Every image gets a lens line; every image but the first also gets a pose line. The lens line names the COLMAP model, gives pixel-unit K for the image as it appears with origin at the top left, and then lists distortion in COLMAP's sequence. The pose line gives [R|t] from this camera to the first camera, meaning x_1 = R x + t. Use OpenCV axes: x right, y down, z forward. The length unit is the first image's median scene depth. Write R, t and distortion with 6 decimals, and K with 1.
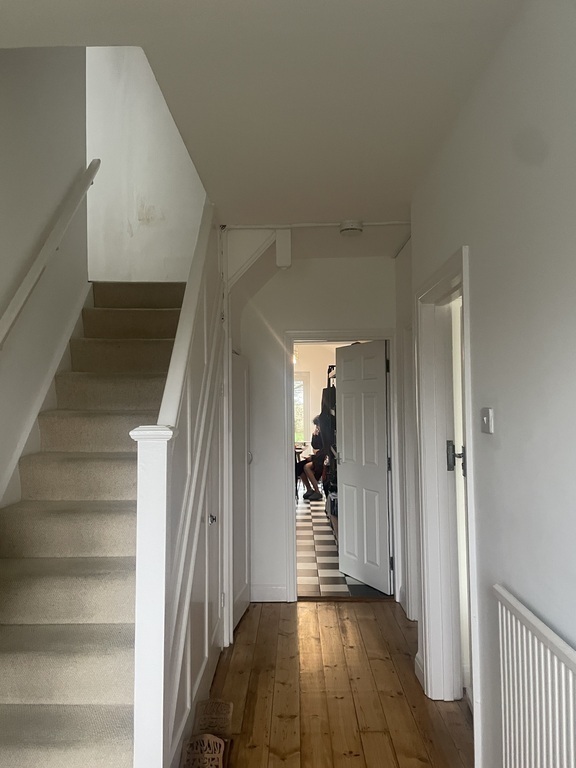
lens RADIAL K [[616.3, 0, 288.0], [0, 616.3, 384.0], [0, 0, 1]] dist [0.001448, -0.000382]
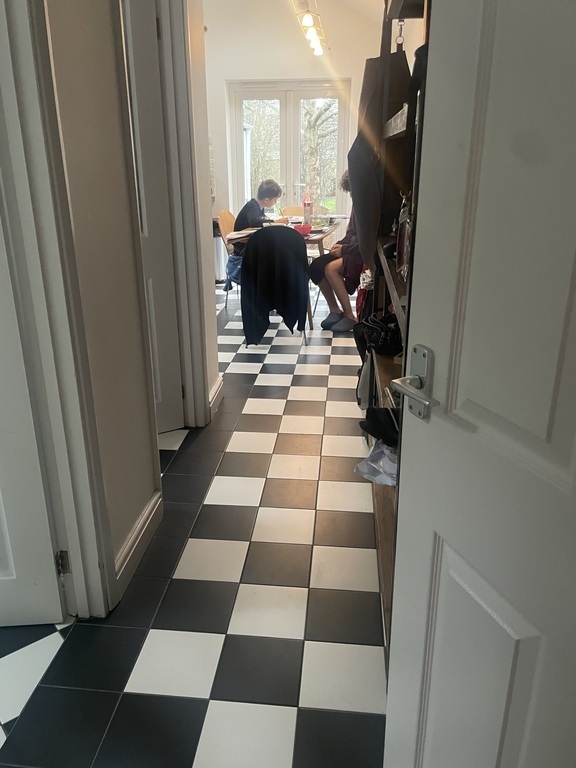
lens RADIAL K [[616.3, 0, 288.0], [0, 616.3, 384.0], [0, 0, 1]] dist [0.001448, -0.000382]
pose [[0.998038, 0.020576, -0.059140, 0.028099], [0.003267, 0.926073, 0.377331, 0.022488], [0.062532, -0.376783, 0.924188, 0.465620]]
